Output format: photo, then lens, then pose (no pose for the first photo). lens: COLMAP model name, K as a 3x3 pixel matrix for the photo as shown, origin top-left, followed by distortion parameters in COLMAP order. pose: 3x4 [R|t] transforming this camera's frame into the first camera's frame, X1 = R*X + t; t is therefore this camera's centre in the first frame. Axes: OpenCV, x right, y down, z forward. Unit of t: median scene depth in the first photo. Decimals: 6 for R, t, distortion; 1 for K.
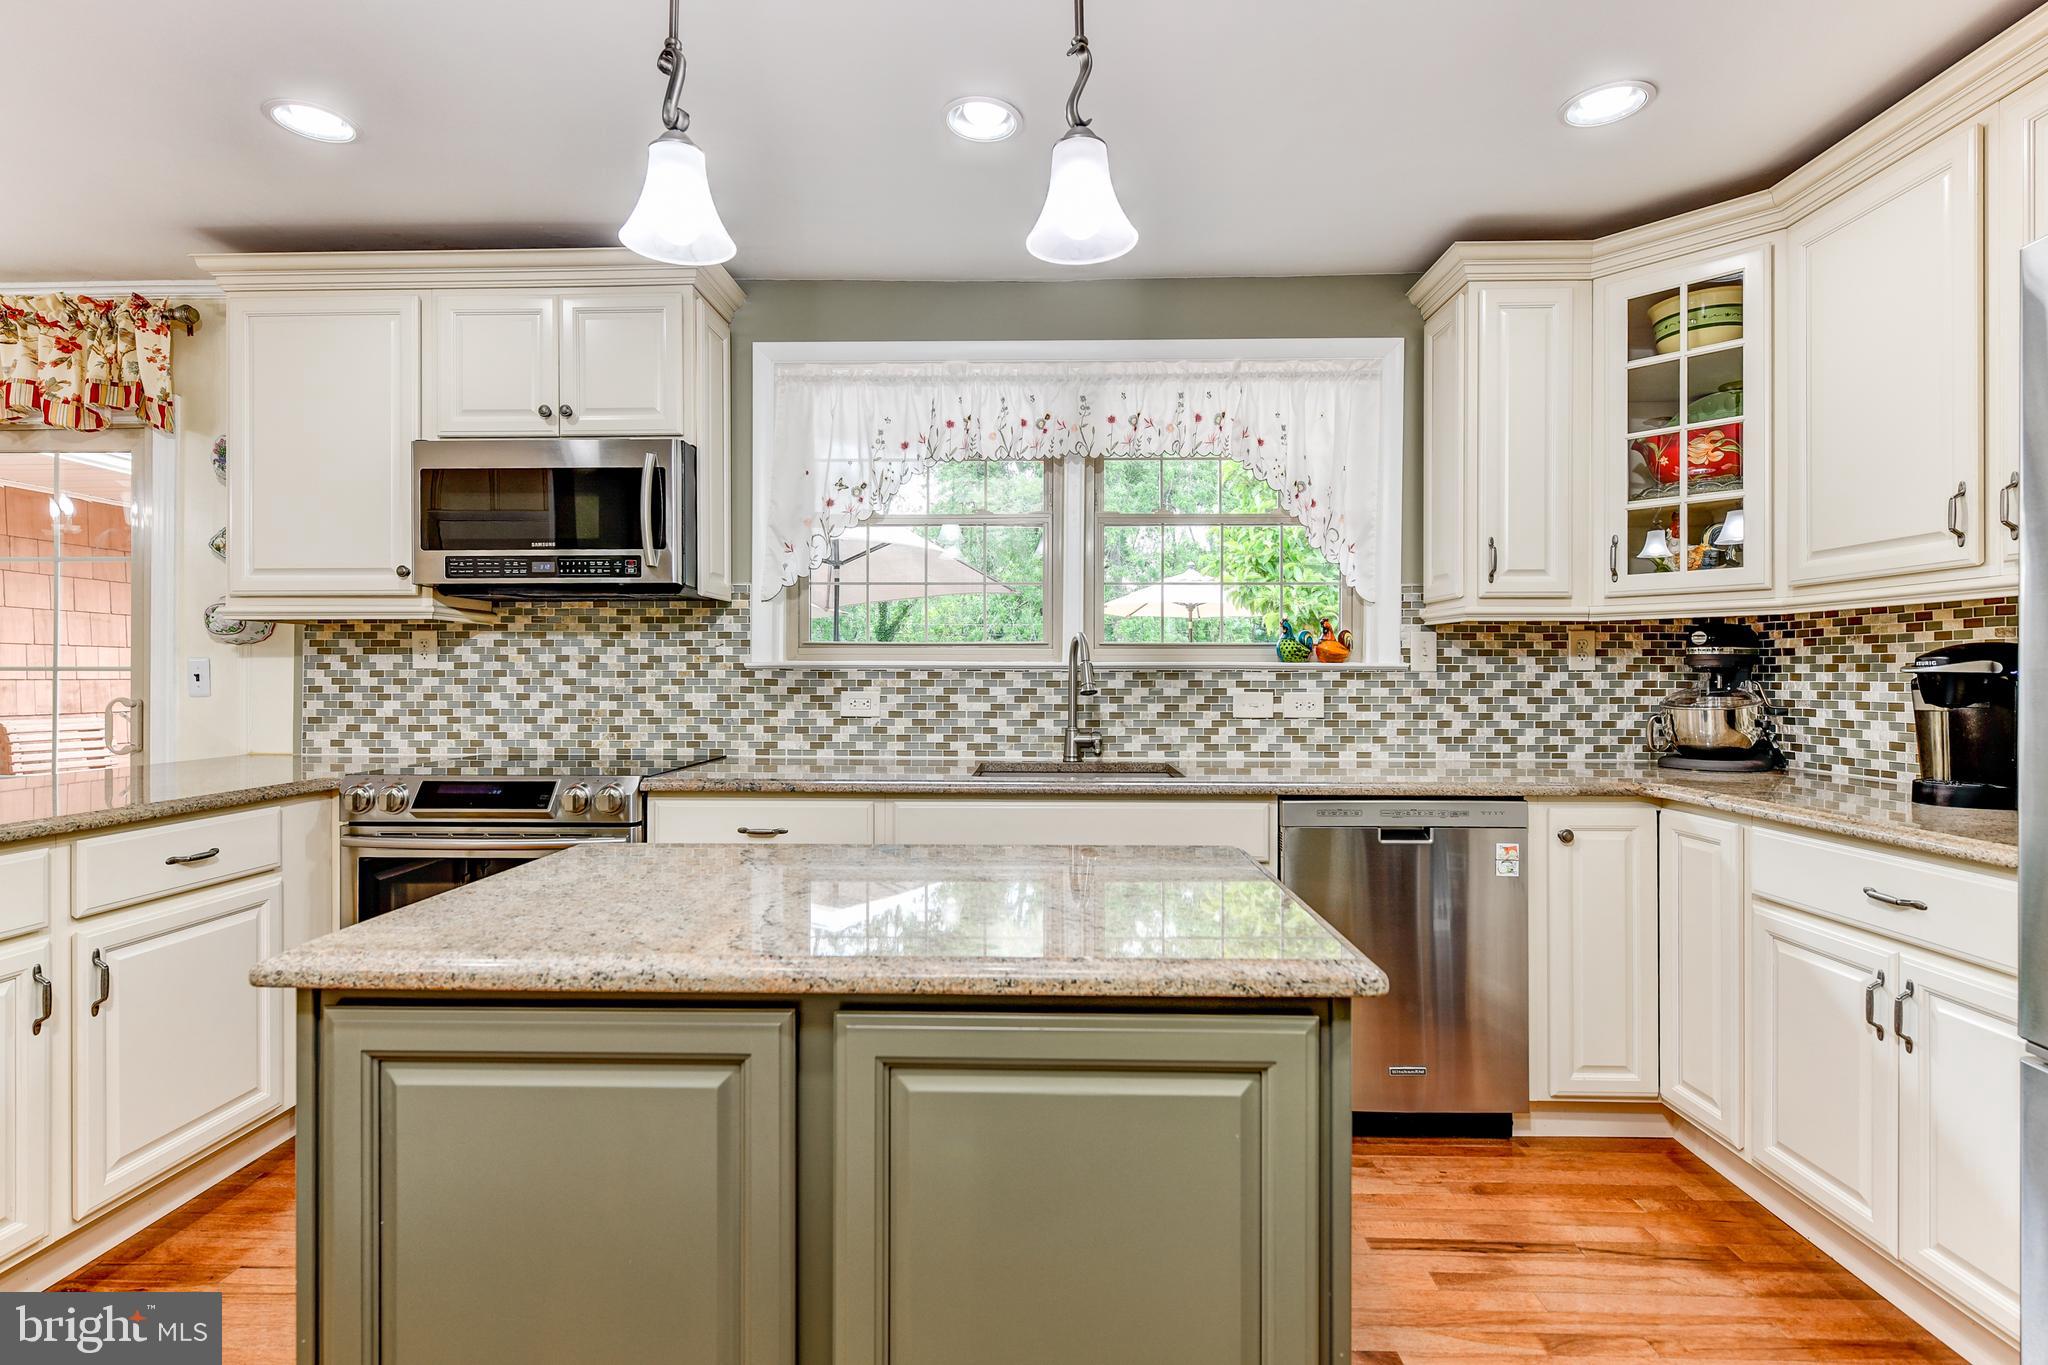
lens RADIAL K [[1042.6, 0, 1040.4], [0, 1042.6, 677.0], [0, 0, 1]] dist [0.003949, -0.000928]
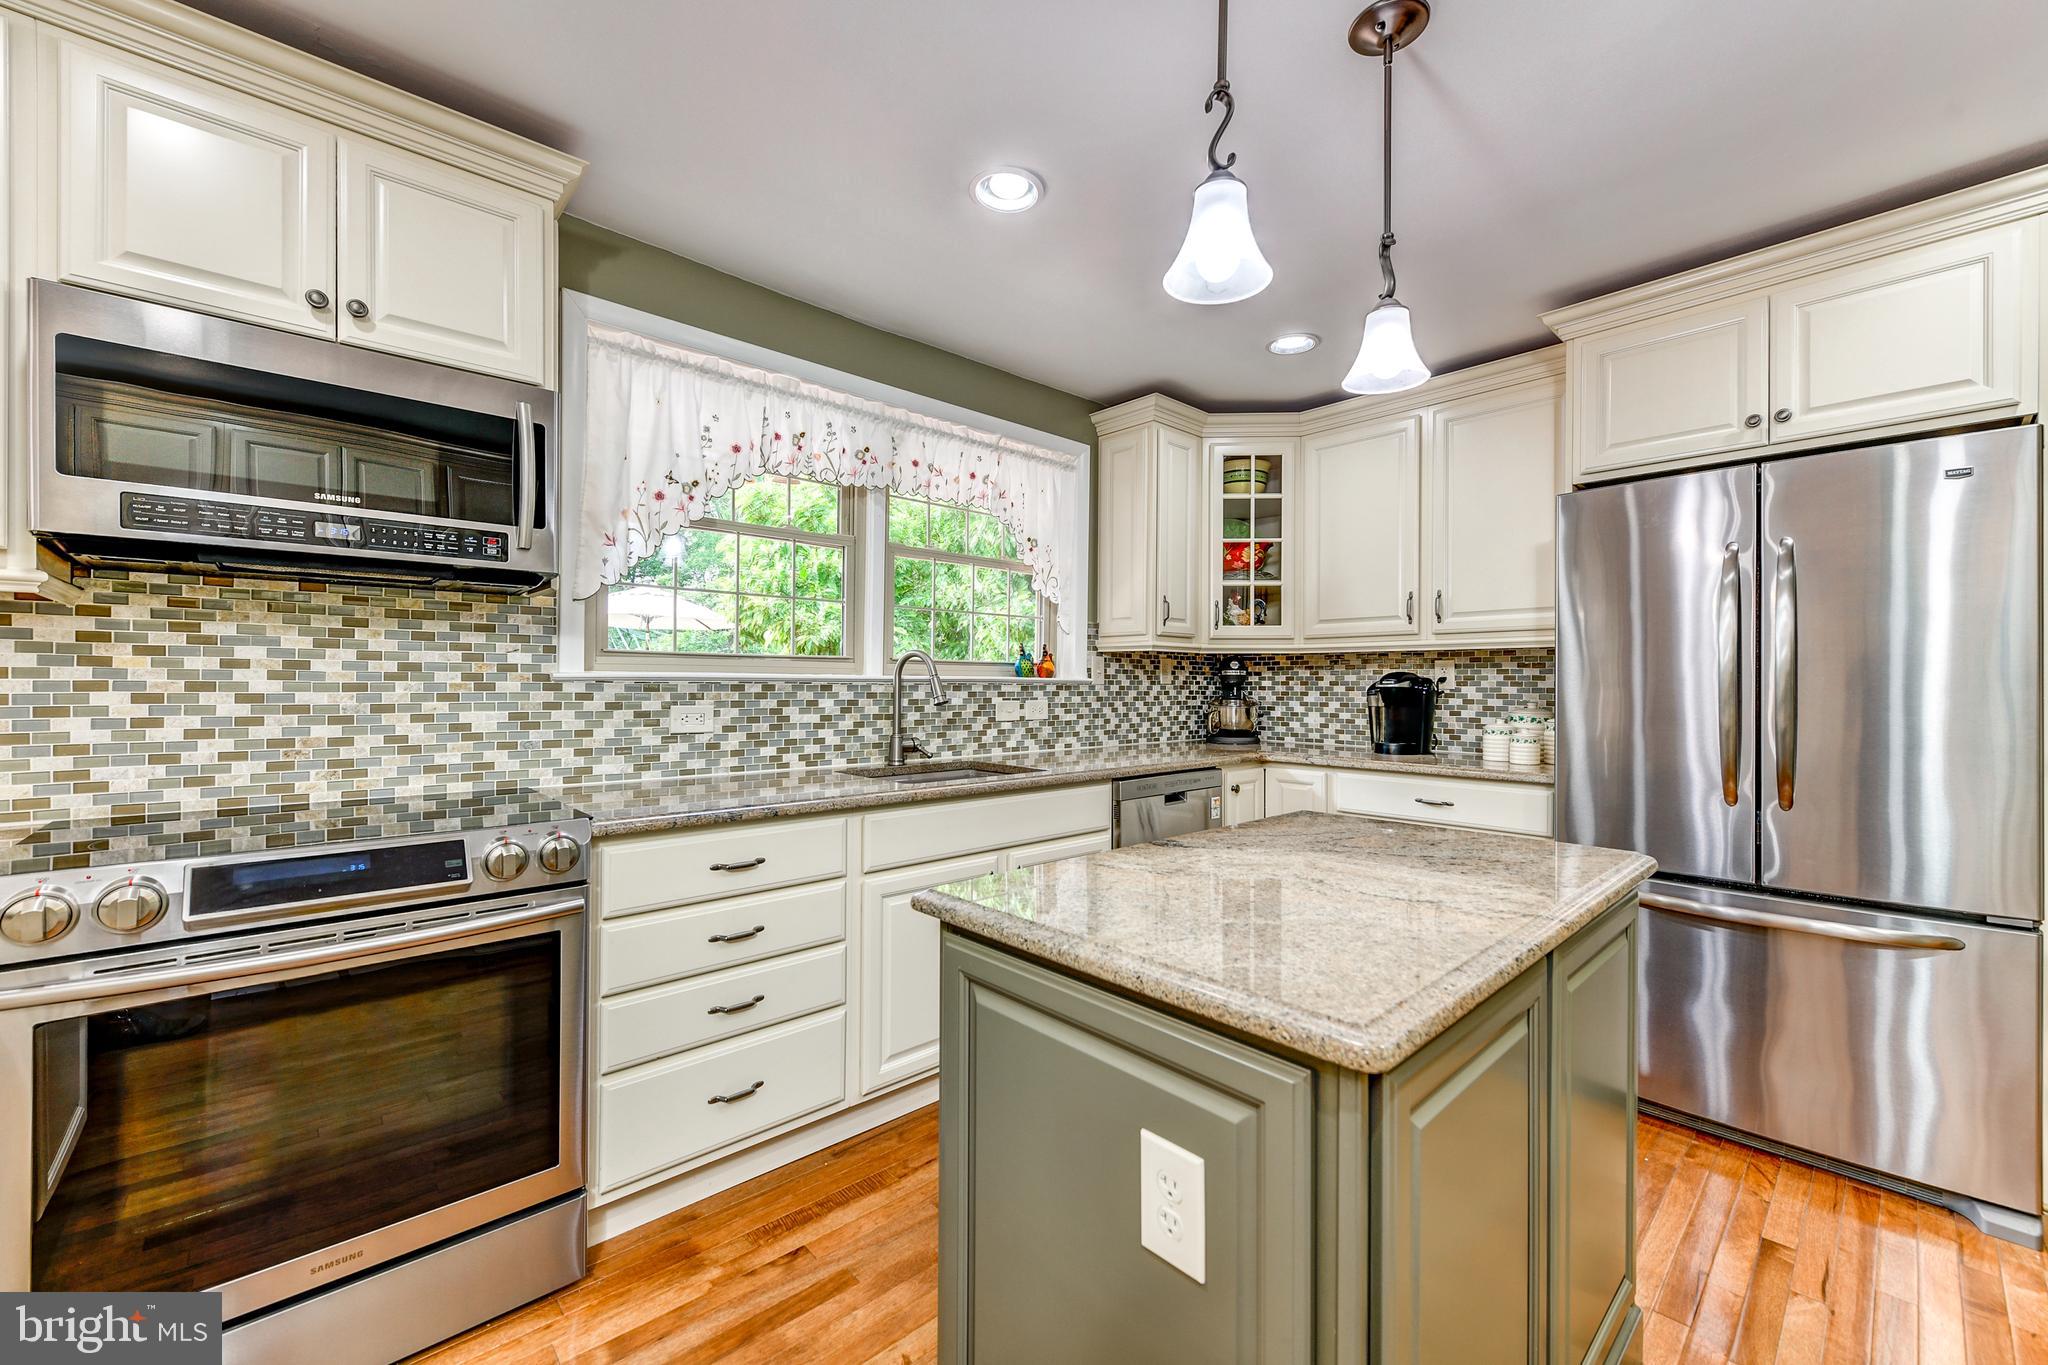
lens RADIAL K [[839.2, 0, 1075.2], [0, 839.2, 688.5], [0, 0, 1]] dist [0.000299, -0.000782]
pose [[0.686846, -0.002406, 0.726799, -0.479821], [-0.001423, 0.999988, 0.004654, -0.005187], [-0.726802, -0.004231, 0.686834, 0.241473]]
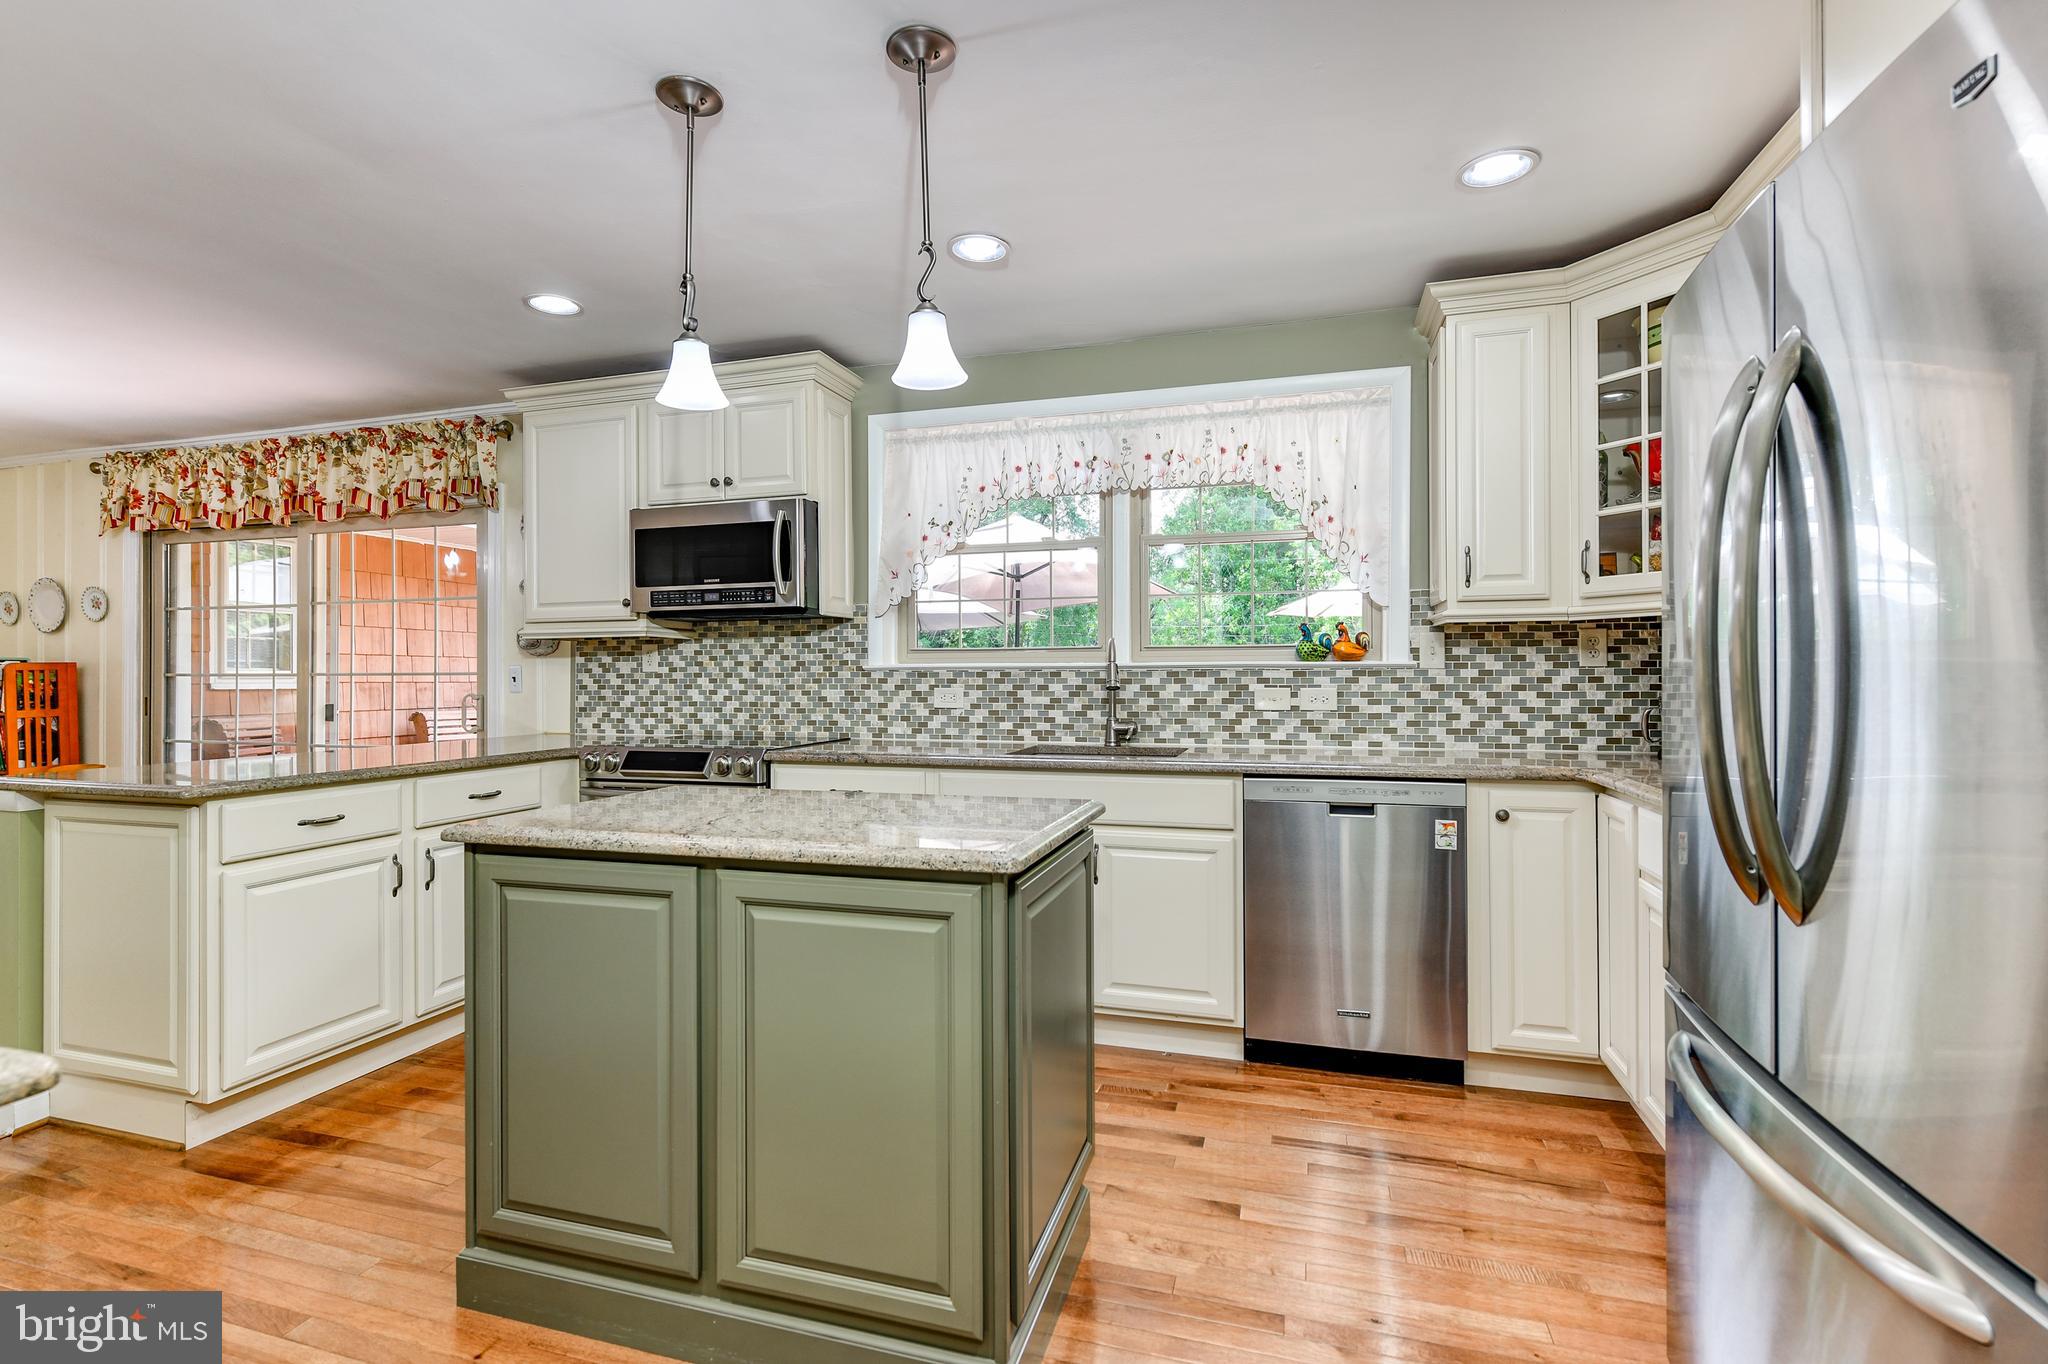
lens RADIAL K [[1042.6, 0, 1021.4], [0, 1042.6, 676.2], [0, 0, 1]] dist [0.003949, -0.000928]
pose [[0.958750, -0.005392, -0.284198, 0.265198], [0.004787, 0.999985, -0.002822, 0.003703], [0.284209, 0.001345, 0.958761, -0.171776]]
